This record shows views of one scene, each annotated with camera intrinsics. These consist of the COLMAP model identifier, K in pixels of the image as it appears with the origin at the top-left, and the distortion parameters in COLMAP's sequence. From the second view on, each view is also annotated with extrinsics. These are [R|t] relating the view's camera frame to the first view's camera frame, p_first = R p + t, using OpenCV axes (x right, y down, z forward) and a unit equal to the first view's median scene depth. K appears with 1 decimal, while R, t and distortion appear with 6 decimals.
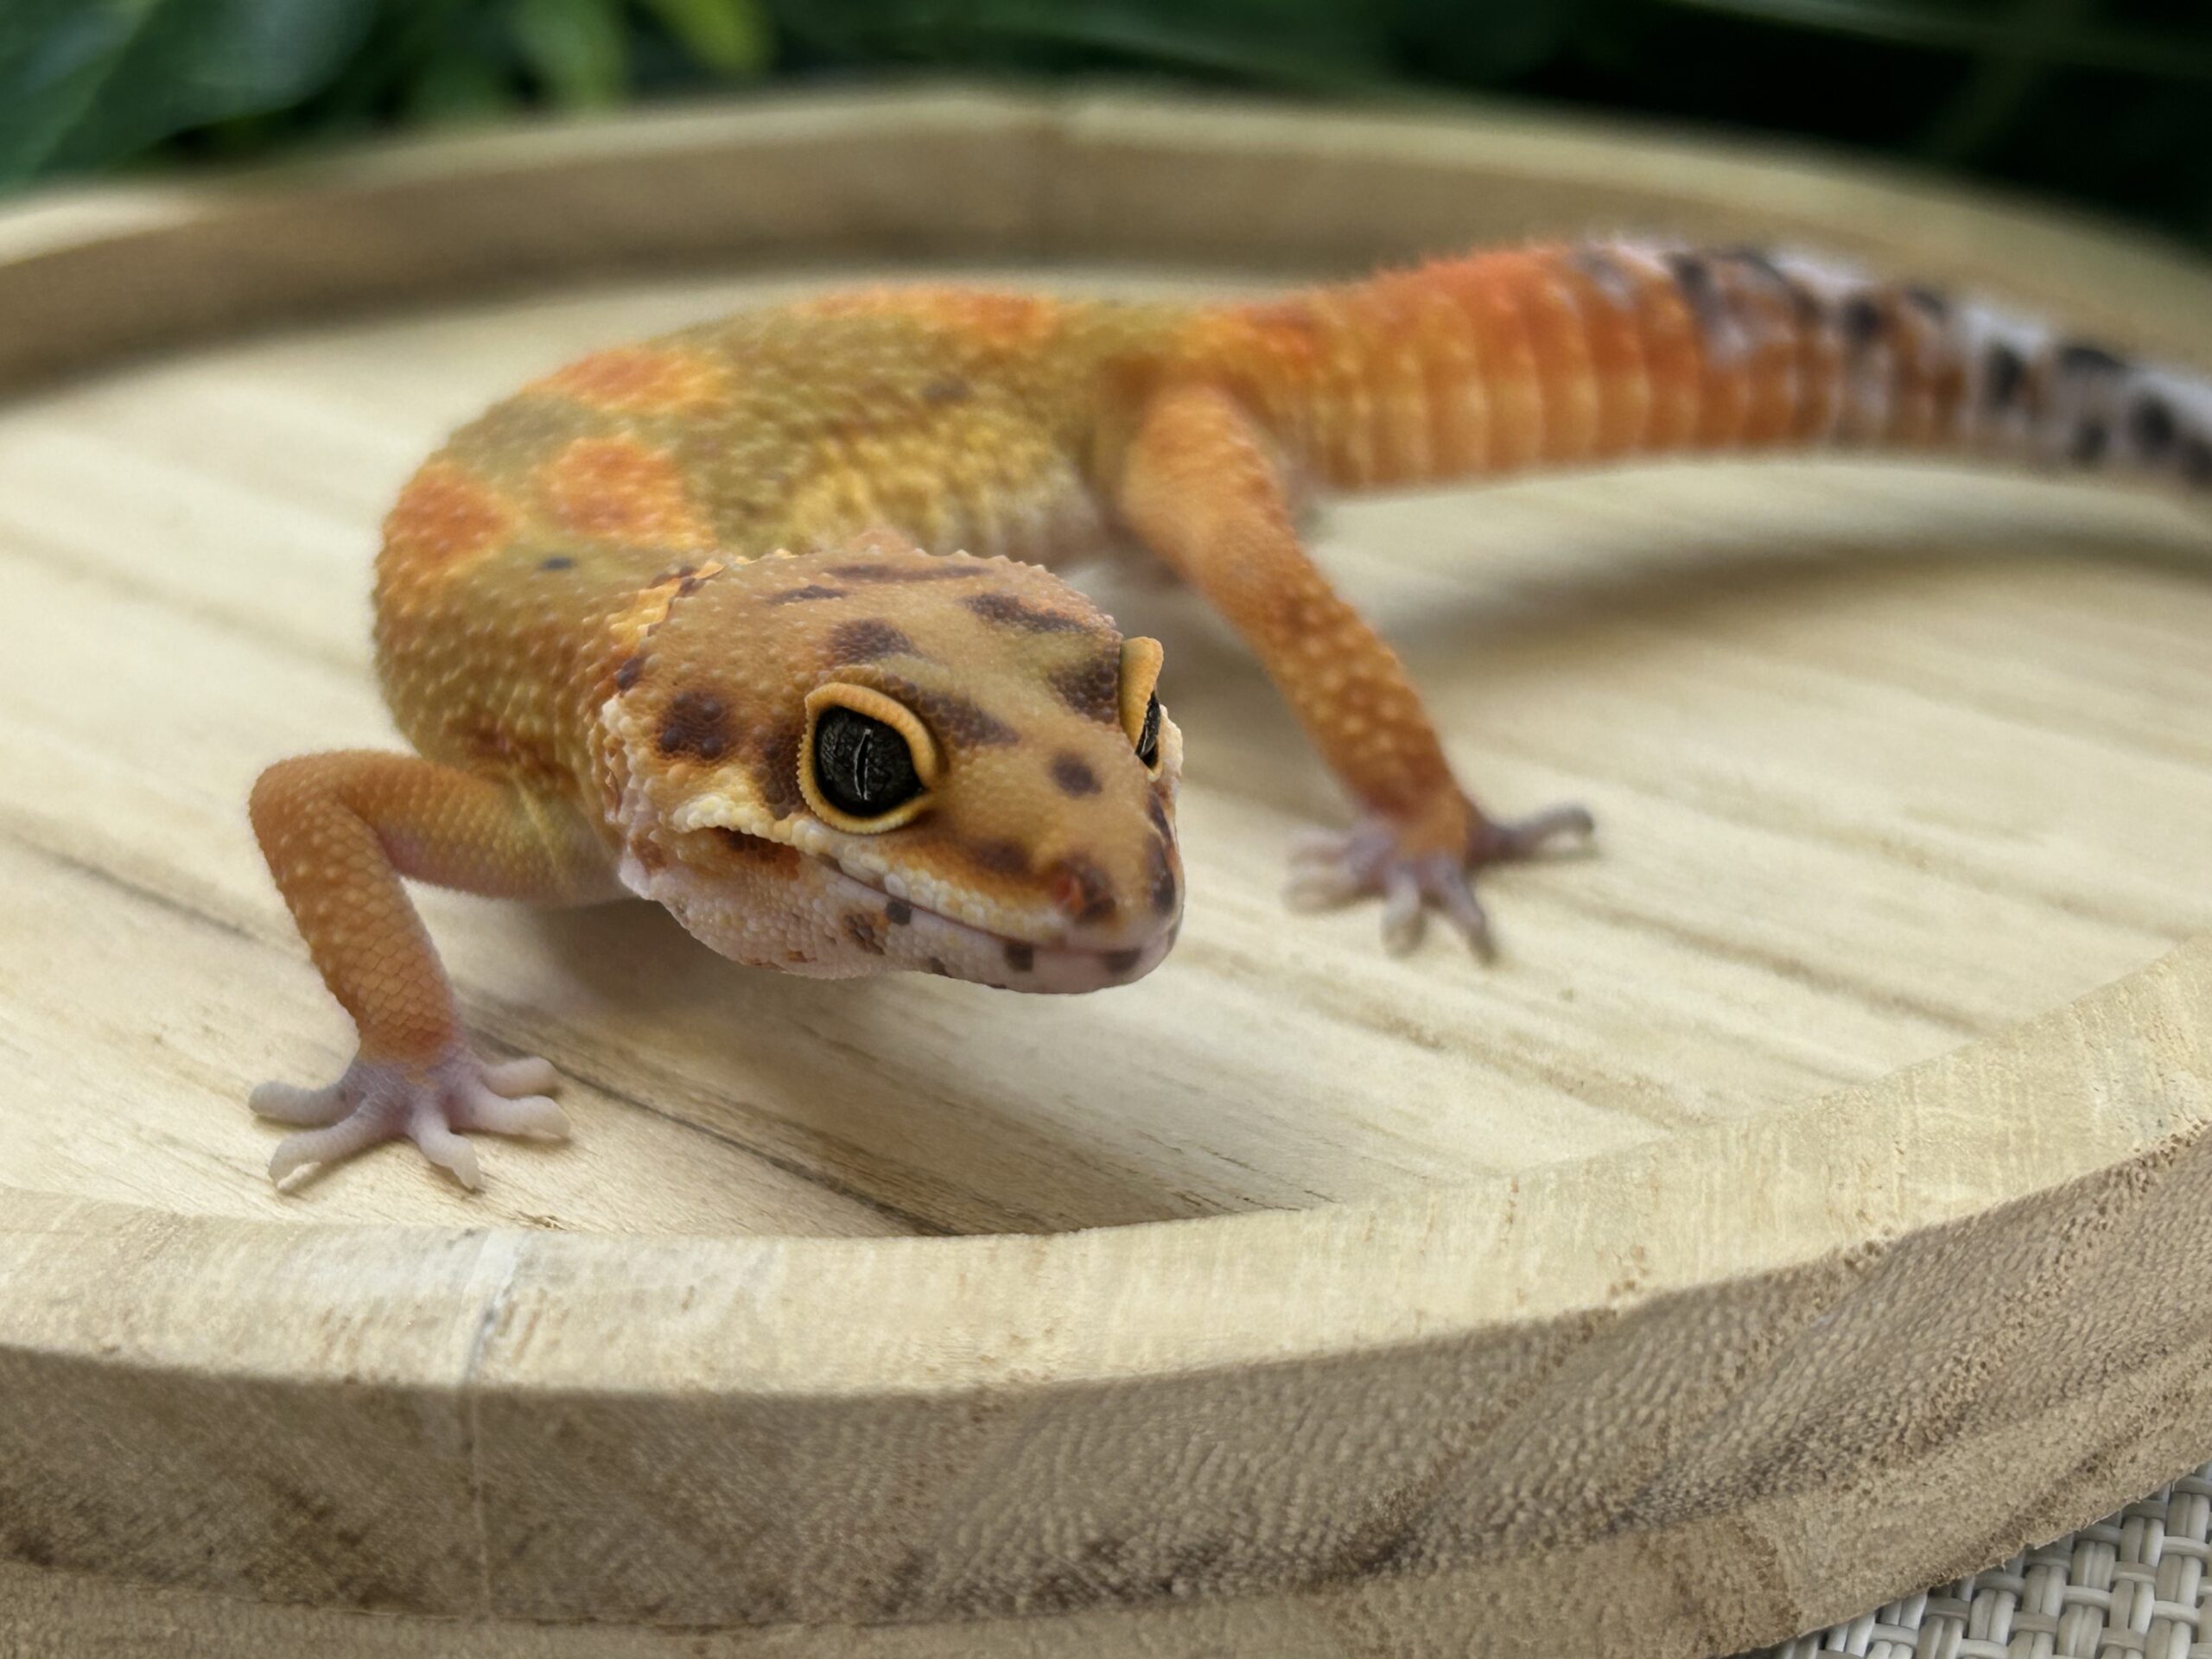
lens RADIAL K [[3862.0, 0, 1010.3], [0, 3862.0, 781.6], [0, 0, 1]] dist [0.186618, 0.000000]
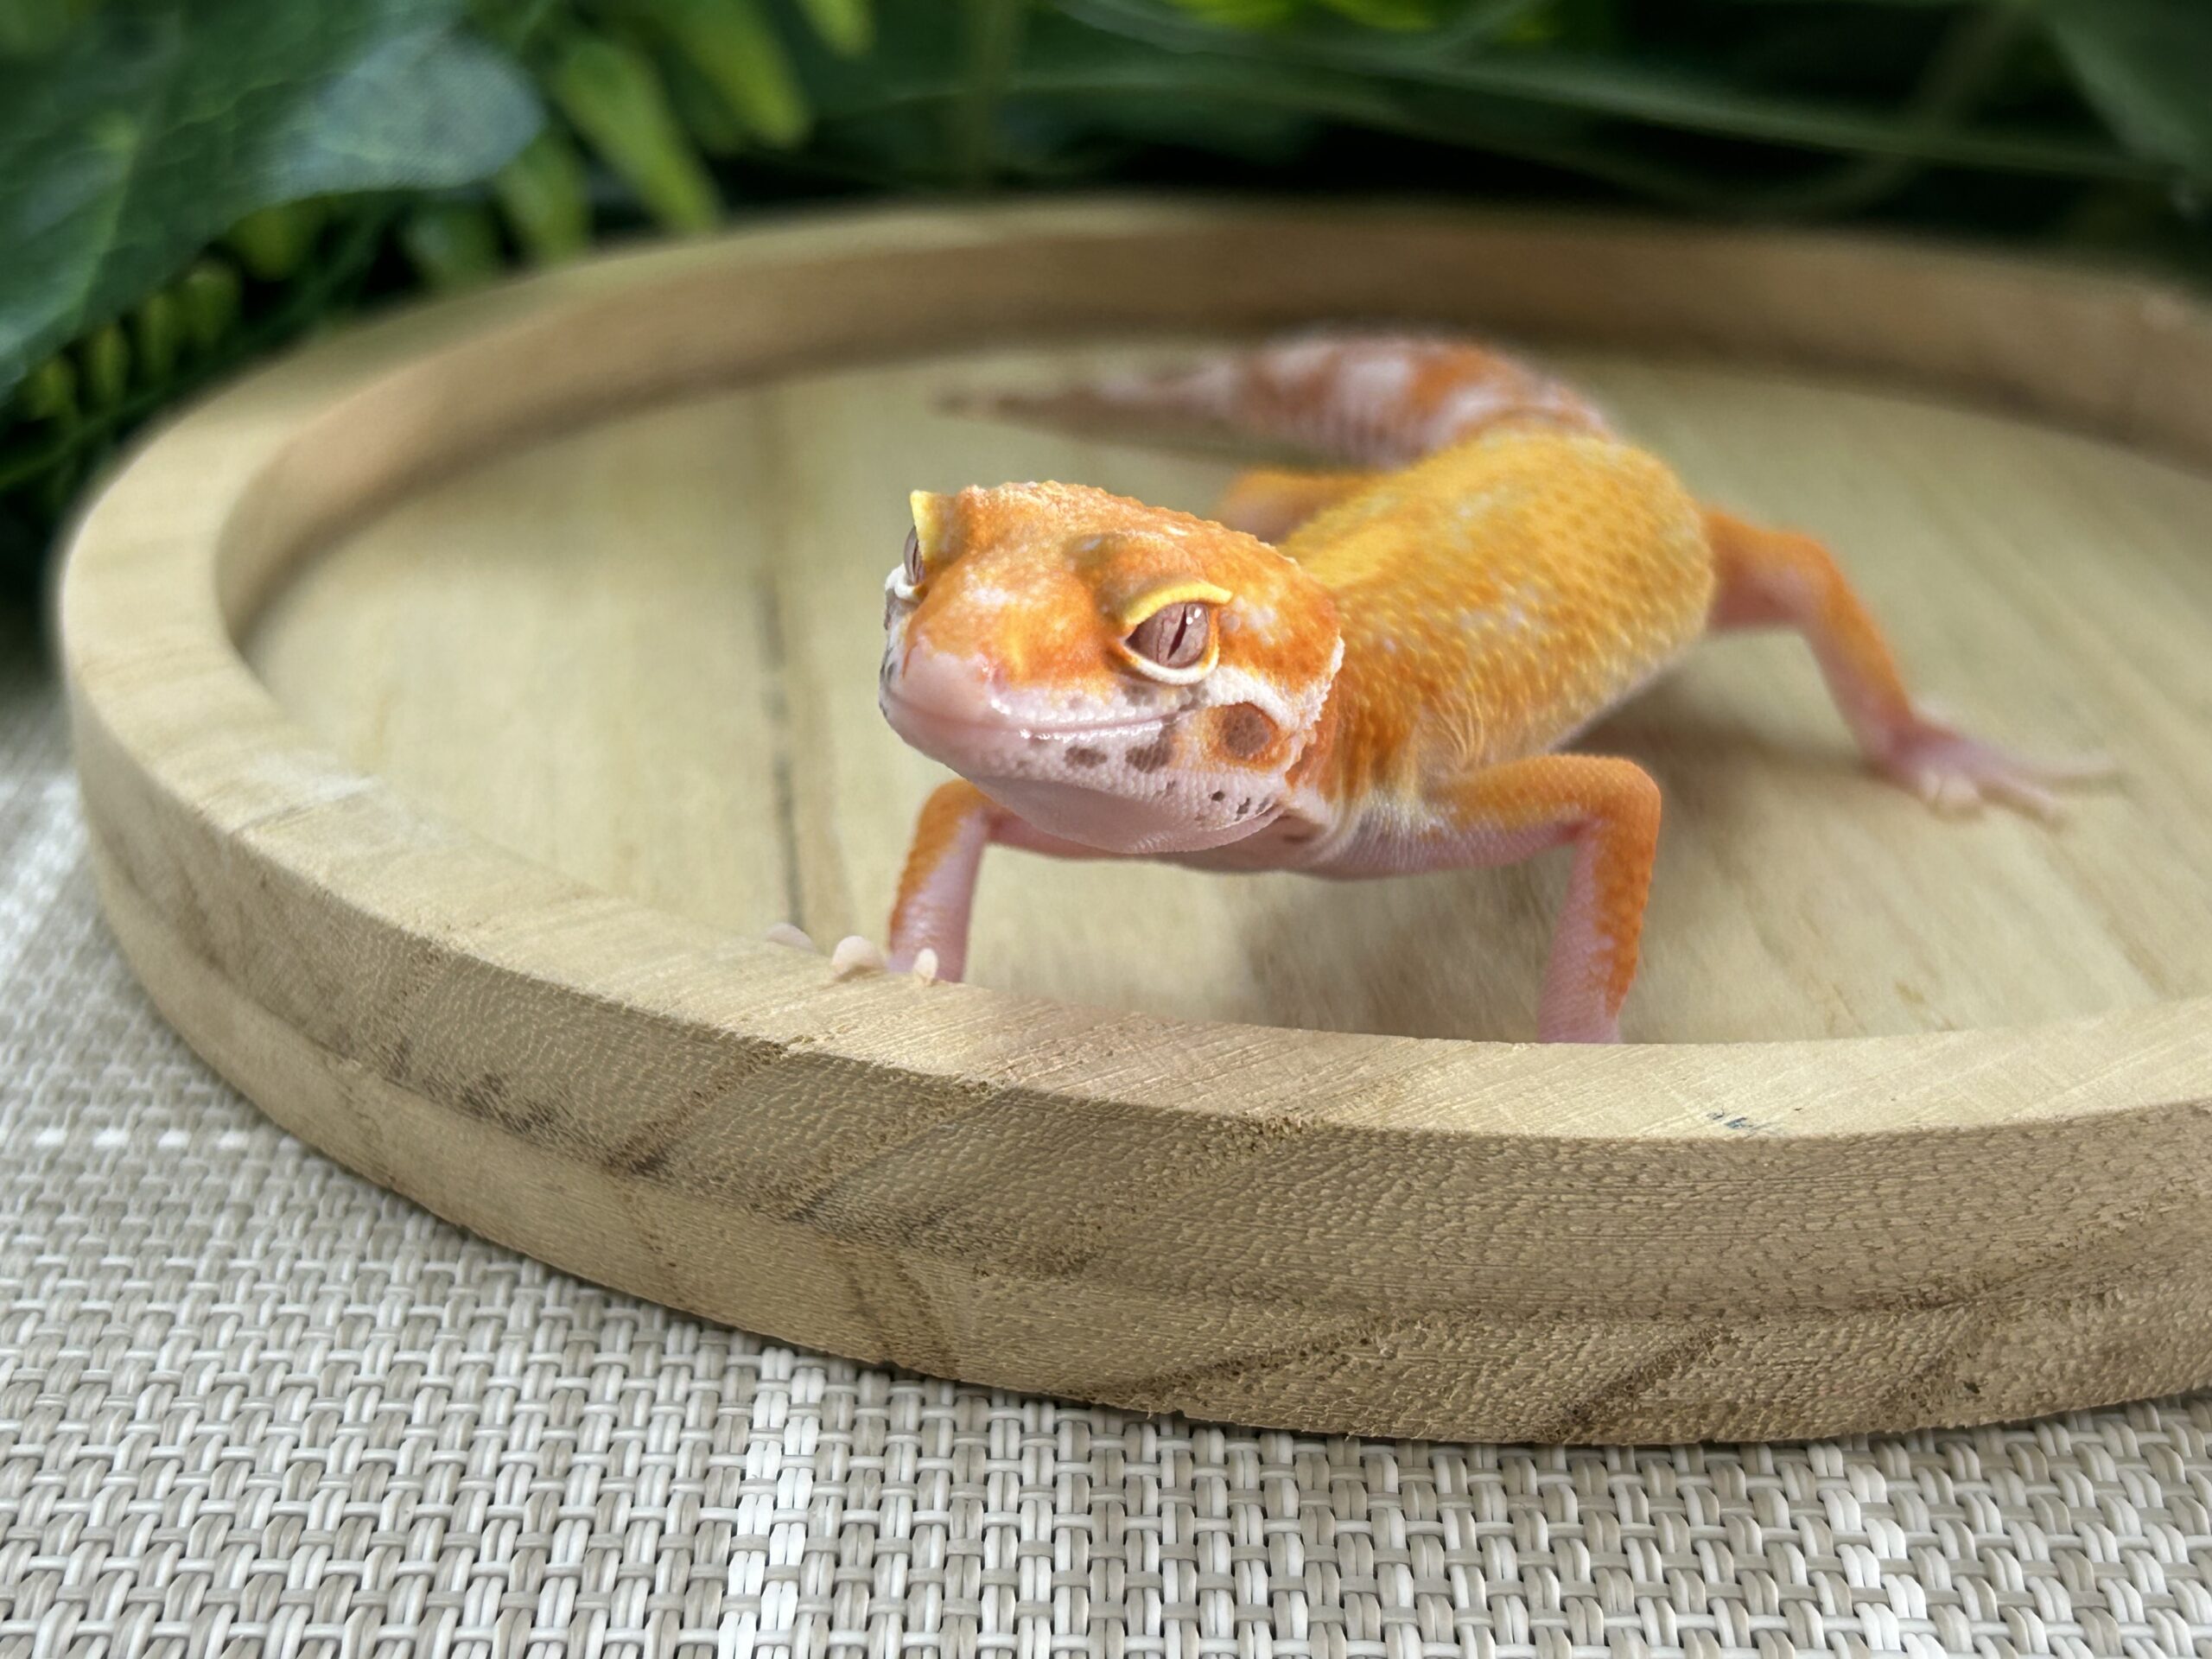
lens RADIAL K [[3862.0, 0, 1139.4], [0, 3862.0, 825.2], [0, 0, 1]] dist [0.186618, 0.000000]
pose [[0.730923, 0.303364, -0.611328, 1.063988], [-0.311630, 0.945291, 0.096494, -0.111761], [0.607156, 0.119979, 0.785473, -0.016081]]
